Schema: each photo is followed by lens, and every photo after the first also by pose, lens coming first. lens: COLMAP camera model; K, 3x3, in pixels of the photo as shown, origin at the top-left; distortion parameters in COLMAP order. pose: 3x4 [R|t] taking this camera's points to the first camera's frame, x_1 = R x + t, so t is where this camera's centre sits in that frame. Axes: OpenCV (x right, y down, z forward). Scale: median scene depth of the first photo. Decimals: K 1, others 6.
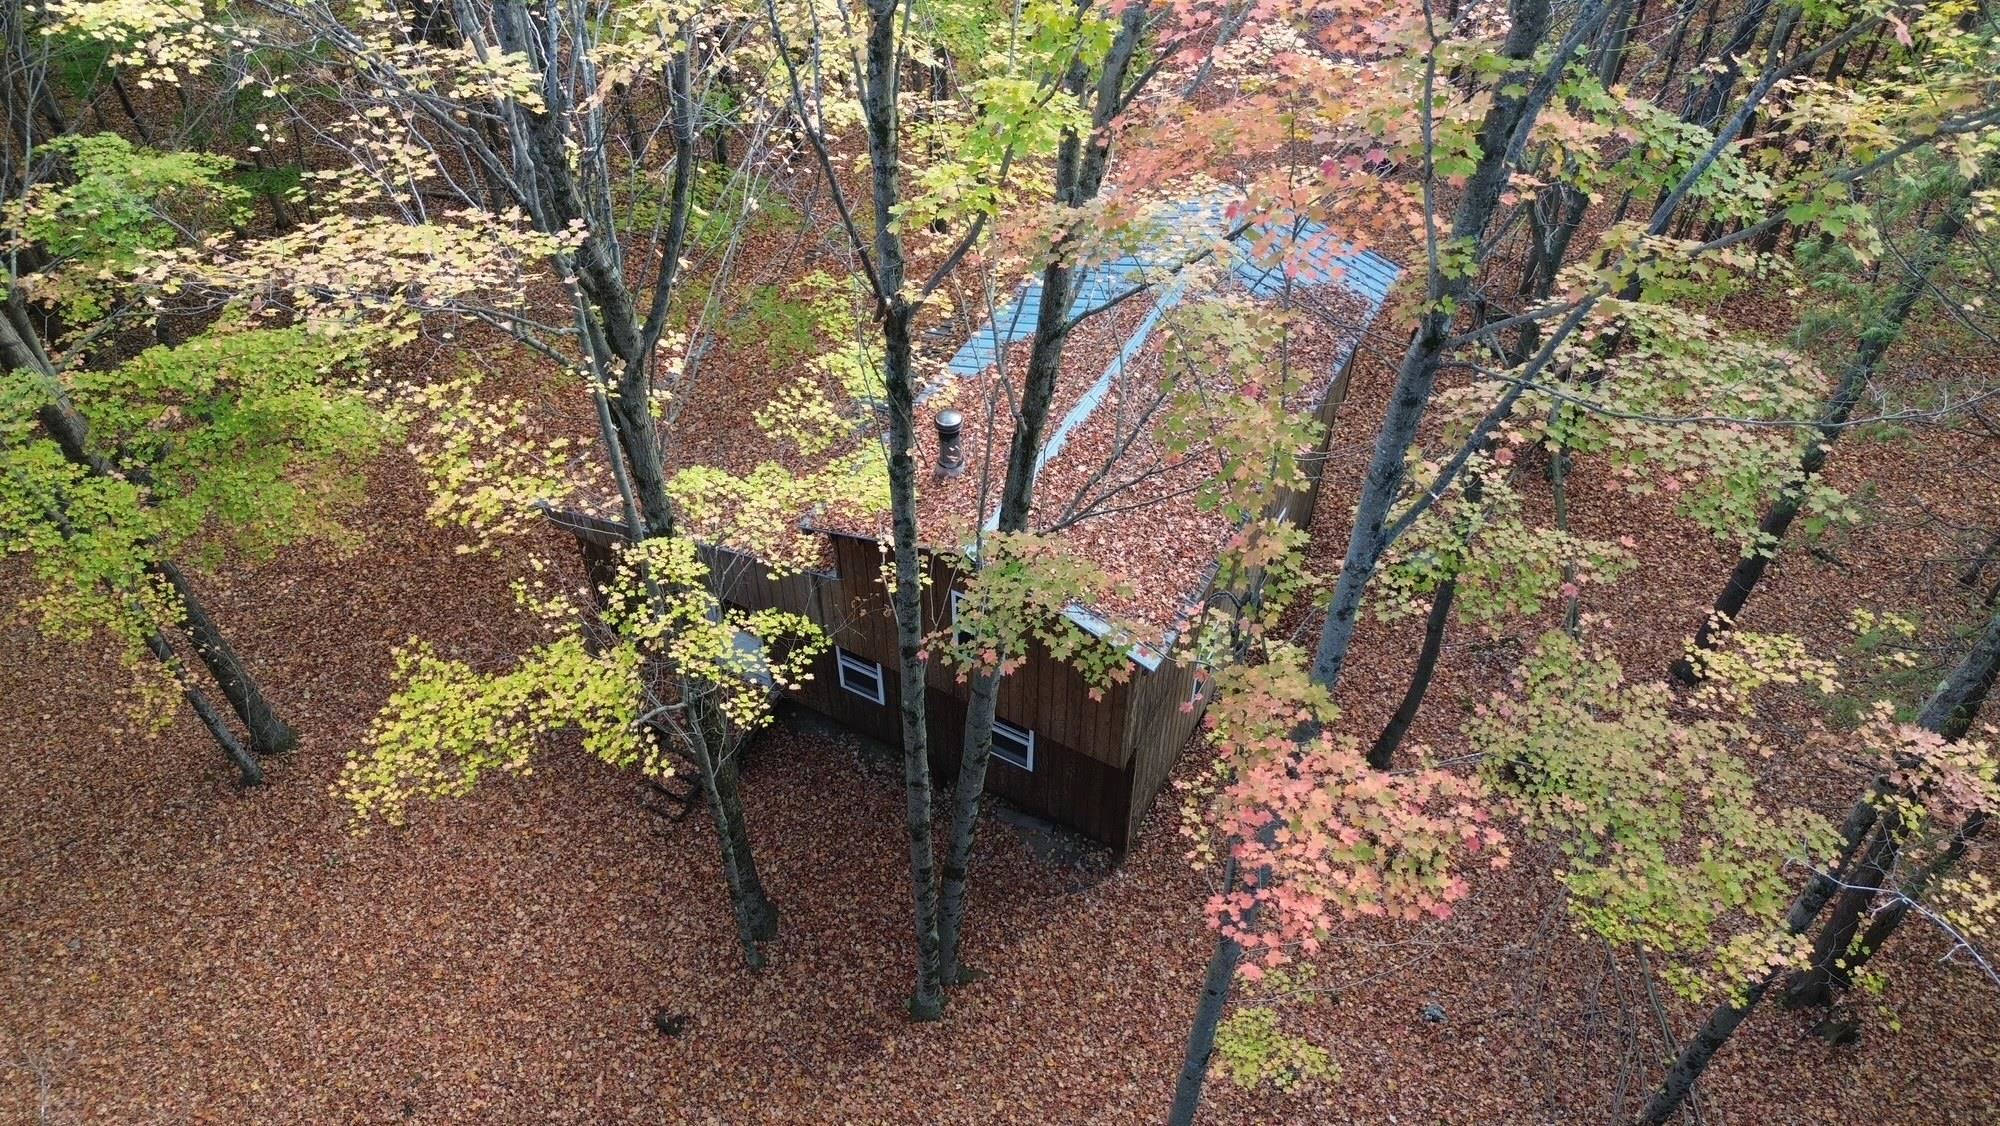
lens RADIAL K [[1434.4, 0, 1001.7], [0, 1434.4, 563.7], [0, 0, 1]] dist [0.067035, -0.051040]
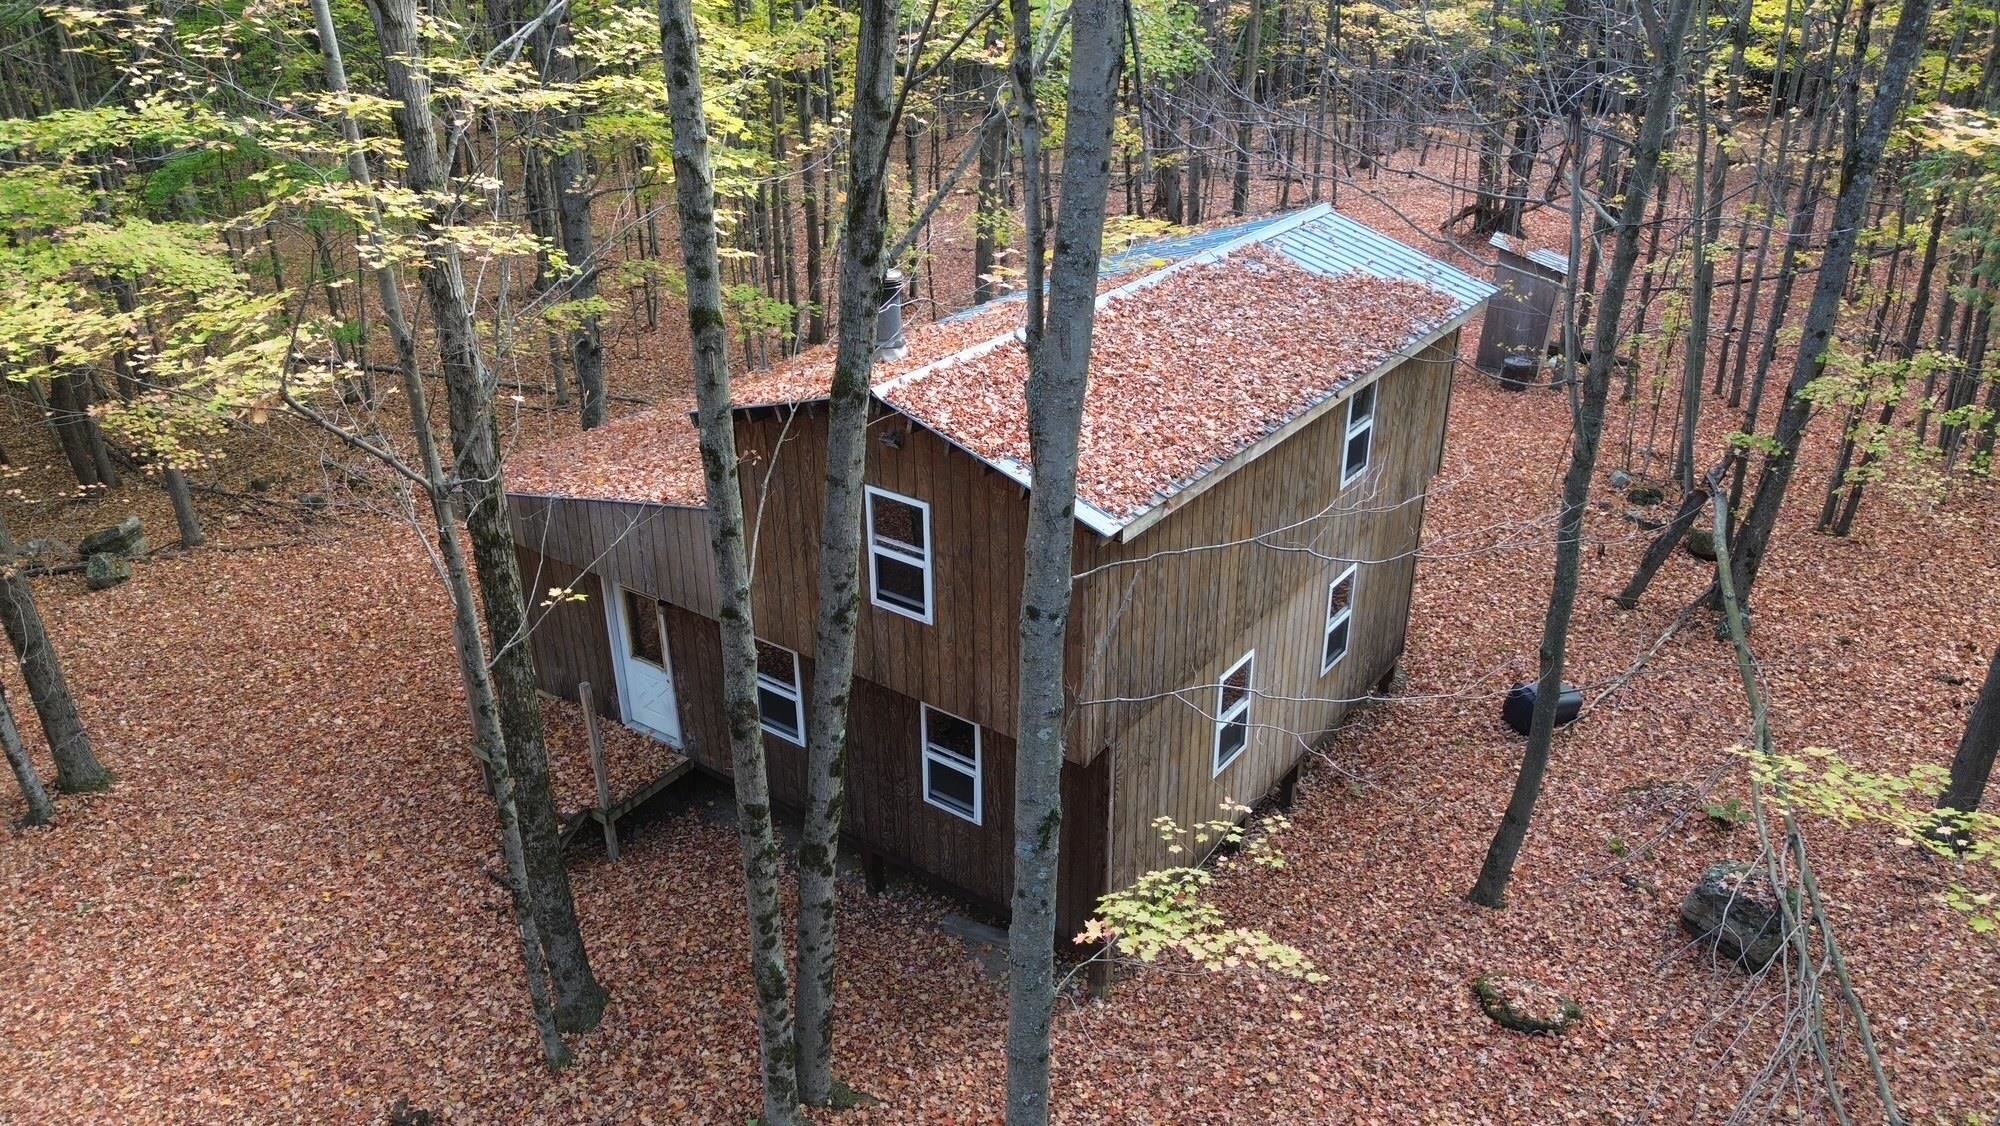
lens RADIAL K [[1434.4, 0, 996.7], [0, 1434.4, 564.0], [0, 0, 1]] dist [0.067035, -0.051040]
pose [[0.990520, 0.053457, -0.126544, 0.113757], [-0.093456, 0.937379, -0.335540, 0.263780], [0.100682, 0.344185, 0.933488, 0.280891]]
